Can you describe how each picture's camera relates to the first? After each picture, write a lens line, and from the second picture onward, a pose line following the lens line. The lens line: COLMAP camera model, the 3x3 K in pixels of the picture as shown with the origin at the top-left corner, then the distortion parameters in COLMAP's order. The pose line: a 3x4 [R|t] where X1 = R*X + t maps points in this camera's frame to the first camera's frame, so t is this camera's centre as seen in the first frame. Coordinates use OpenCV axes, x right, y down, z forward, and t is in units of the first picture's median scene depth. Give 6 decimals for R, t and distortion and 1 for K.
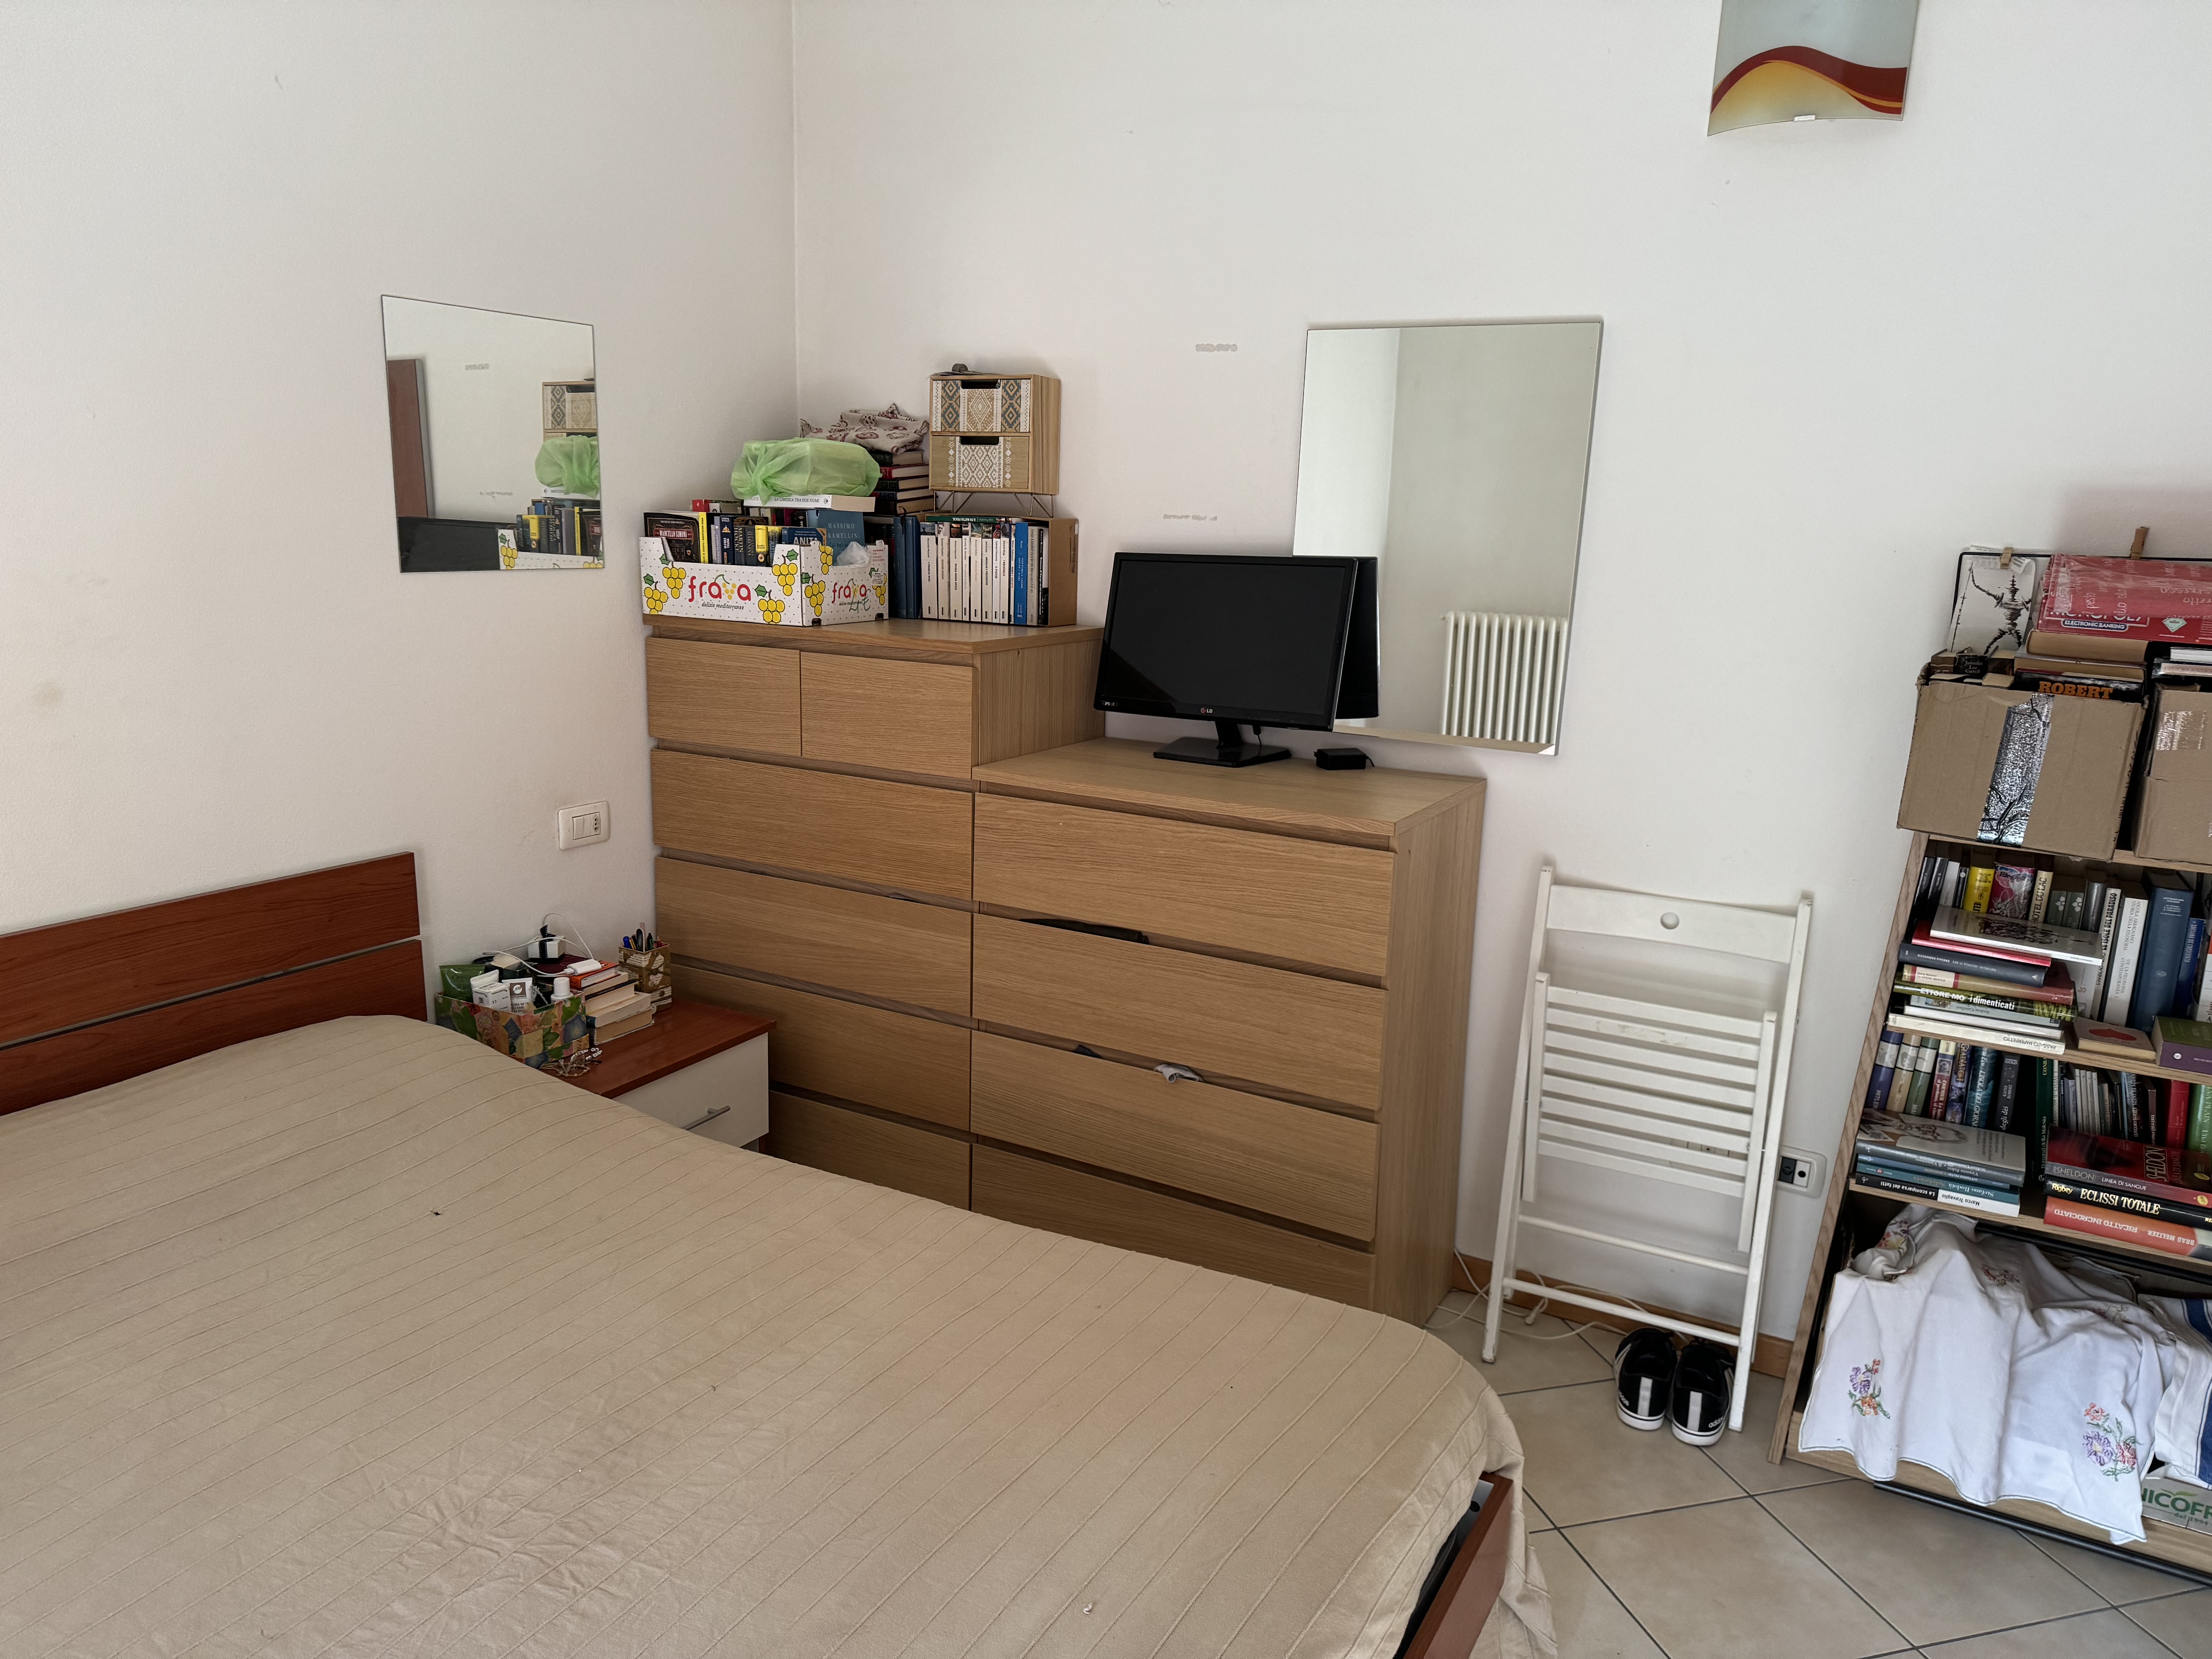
lens RADIAL K [[1543.0, 0, 1112.5], [0, 1543.0, 842.8], [0, 0, 1]] dist [0.081835, -0.134175]
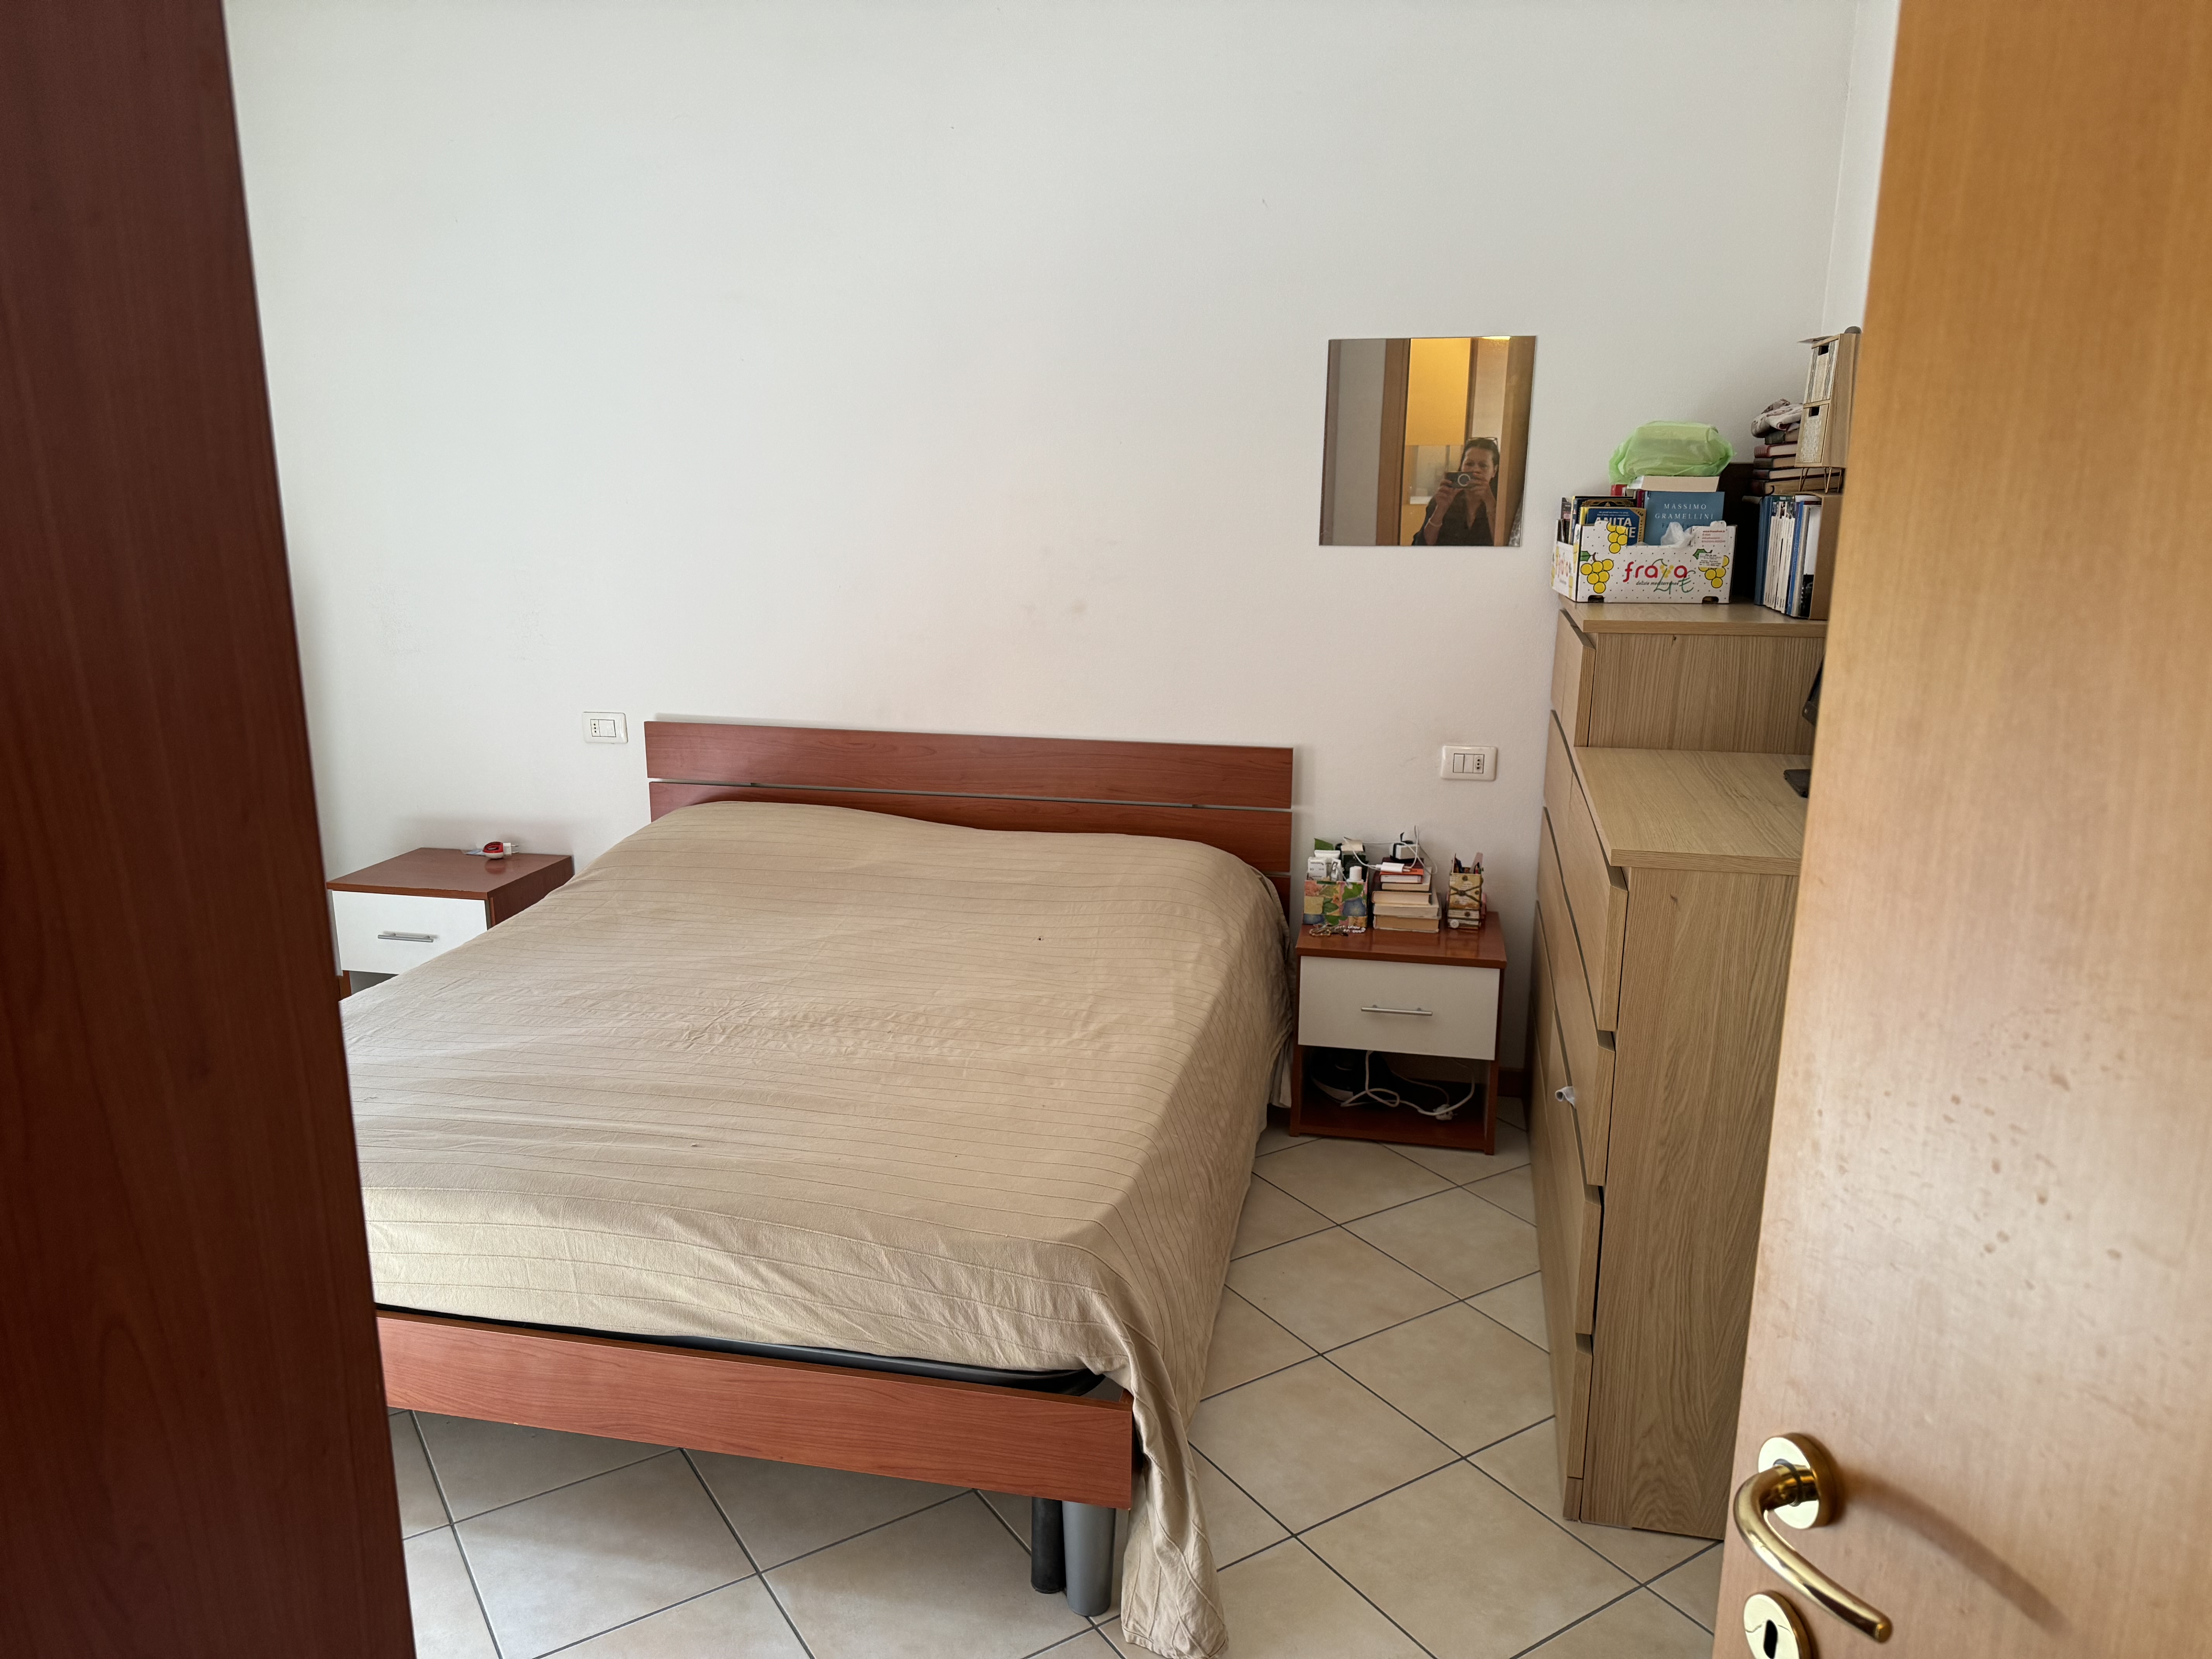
lens RADIAL K [[1543.0, 0, 1112.5], [0, 1543.0, 842.8], [0, 0, 1]] dist [0.081835, -0.134175]
pose [[0.293606, 0.189693, -0.936916, 0.706204], [-0.201112, 0.970435, 0.133456, -0.055559], [0.934532, 0.149242, 0.323075, 0.370519]]
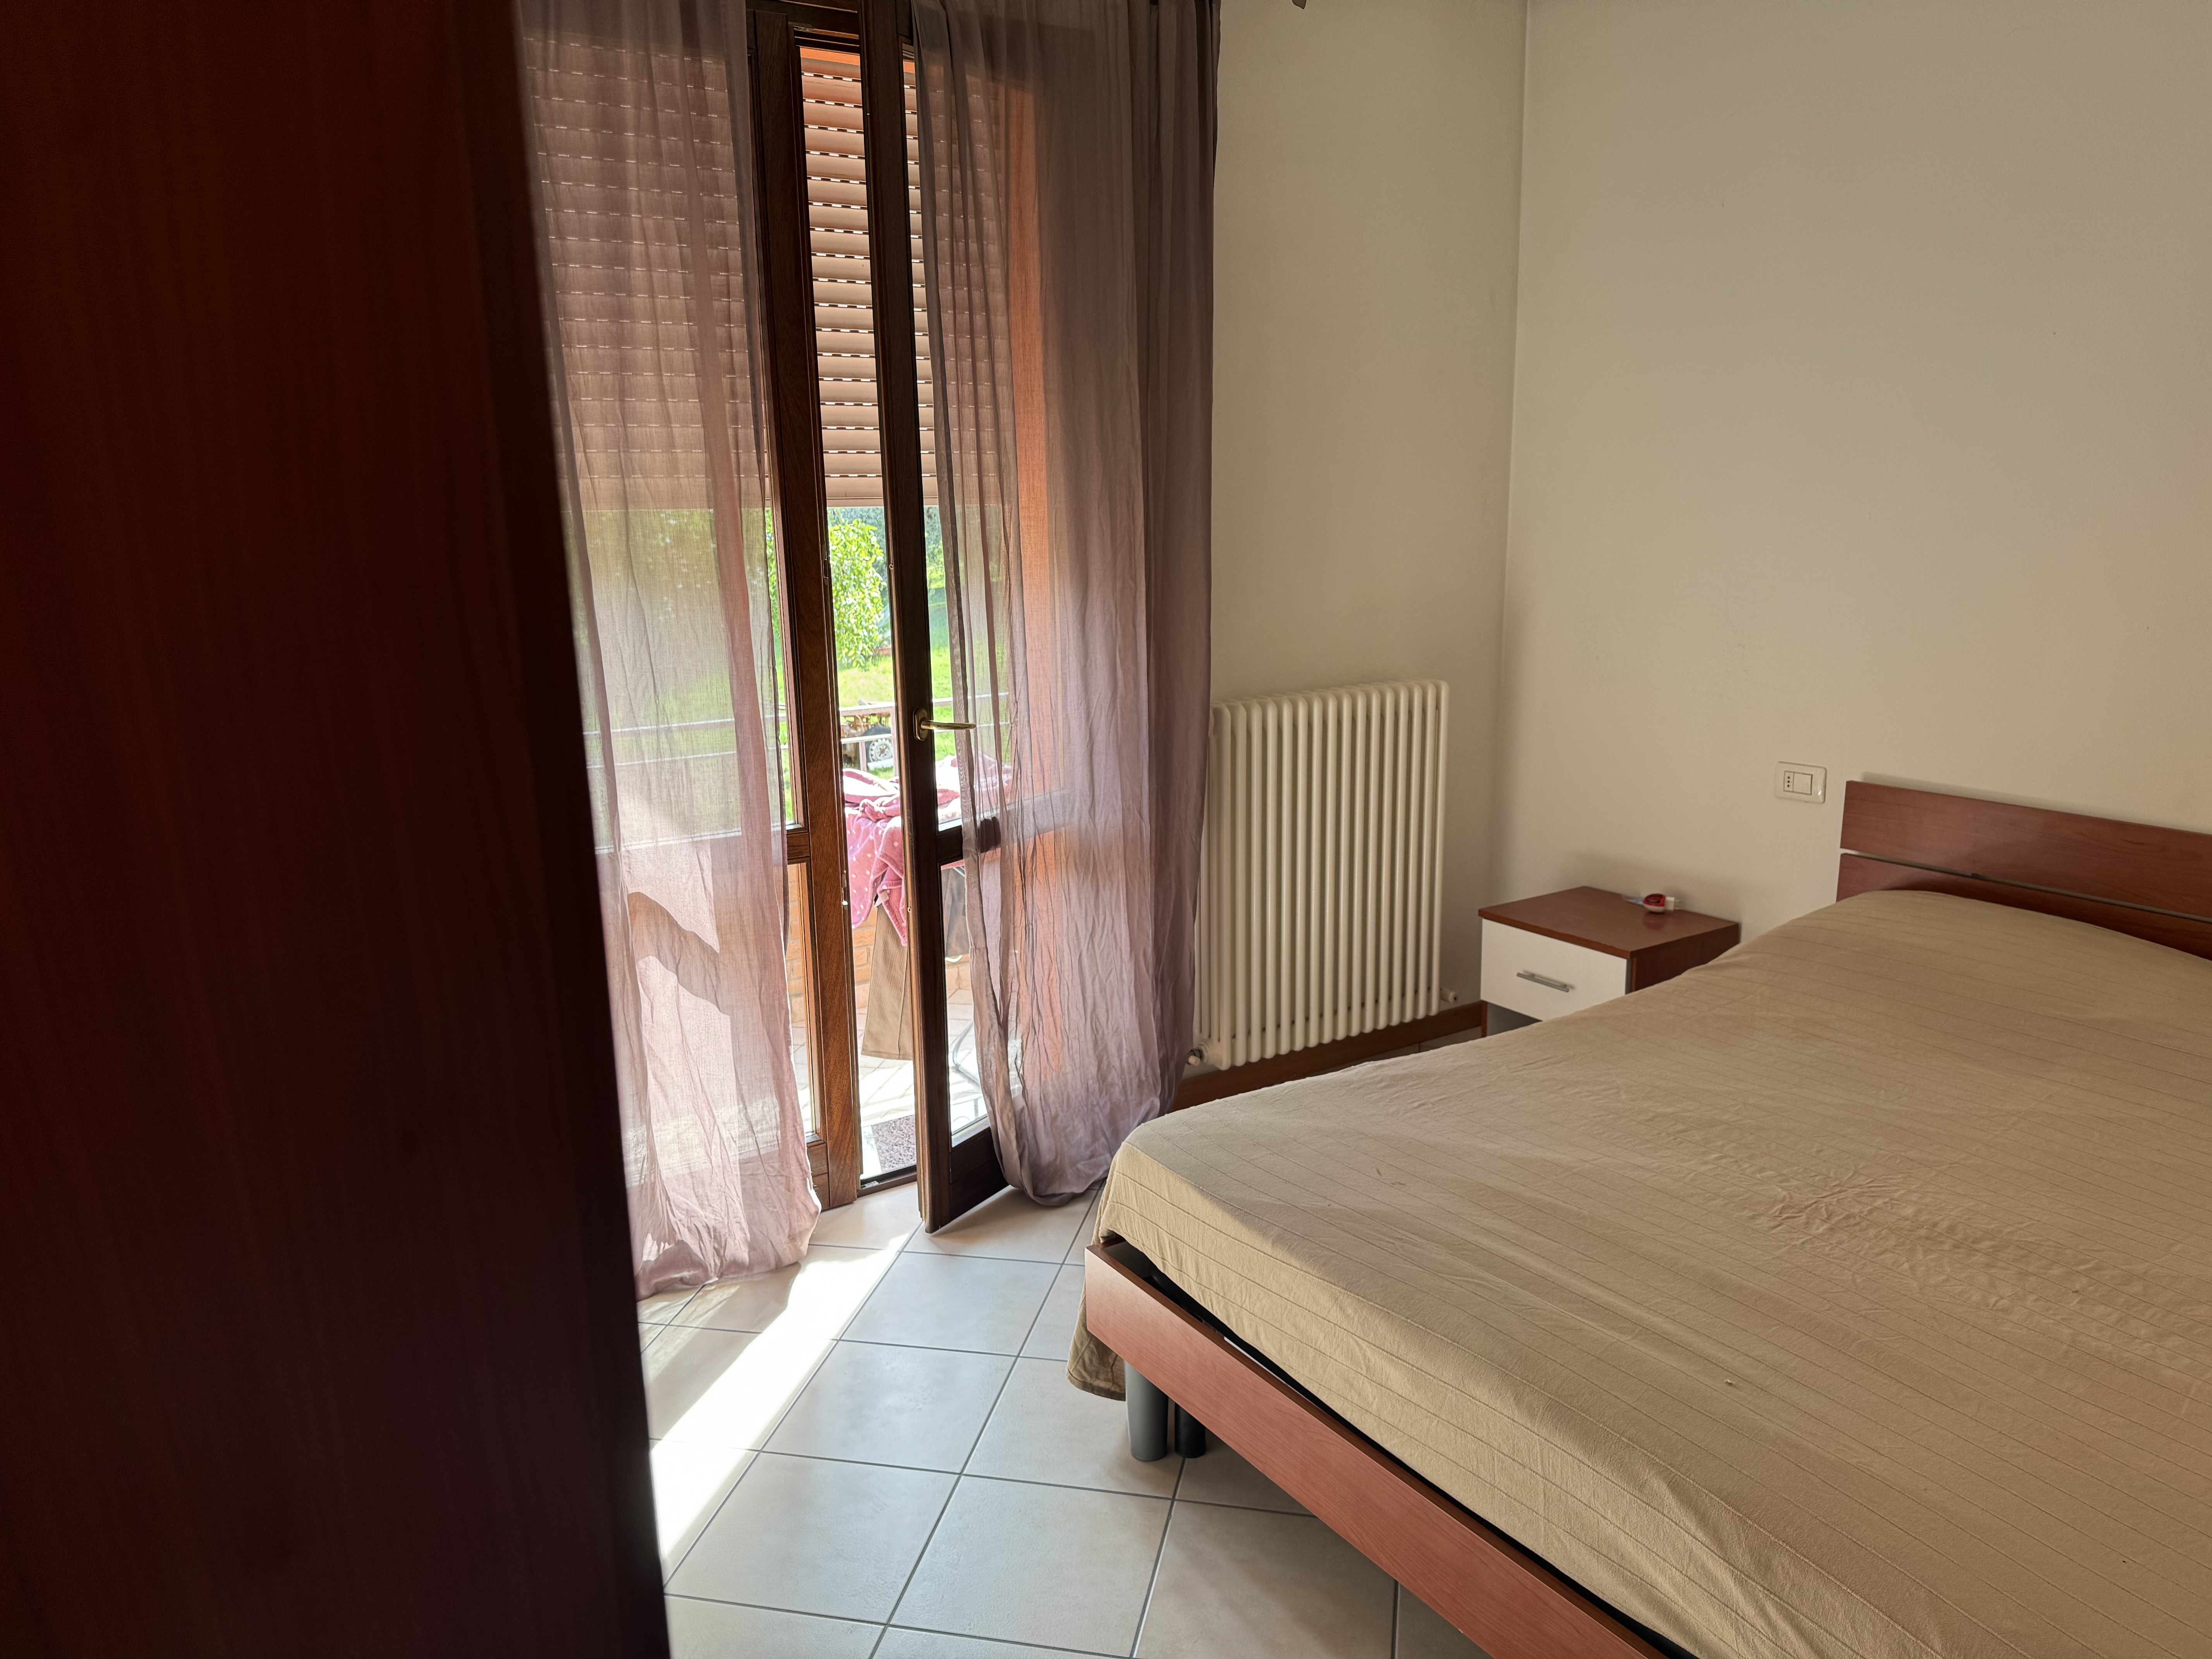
lens RADIAL K [[1569.3, 0, 1106.0], [0, 1569.3, 829.5], [0, 0, 1]] dist [-0.000358, -0.002771]
pose [[-0.467530, 0.162367, -0.868938, 0.541832], [-0.191005, 0.941210, 0.278641, -0.077221], [0.863095, 0.296244, -0.409031, 0.423540]]
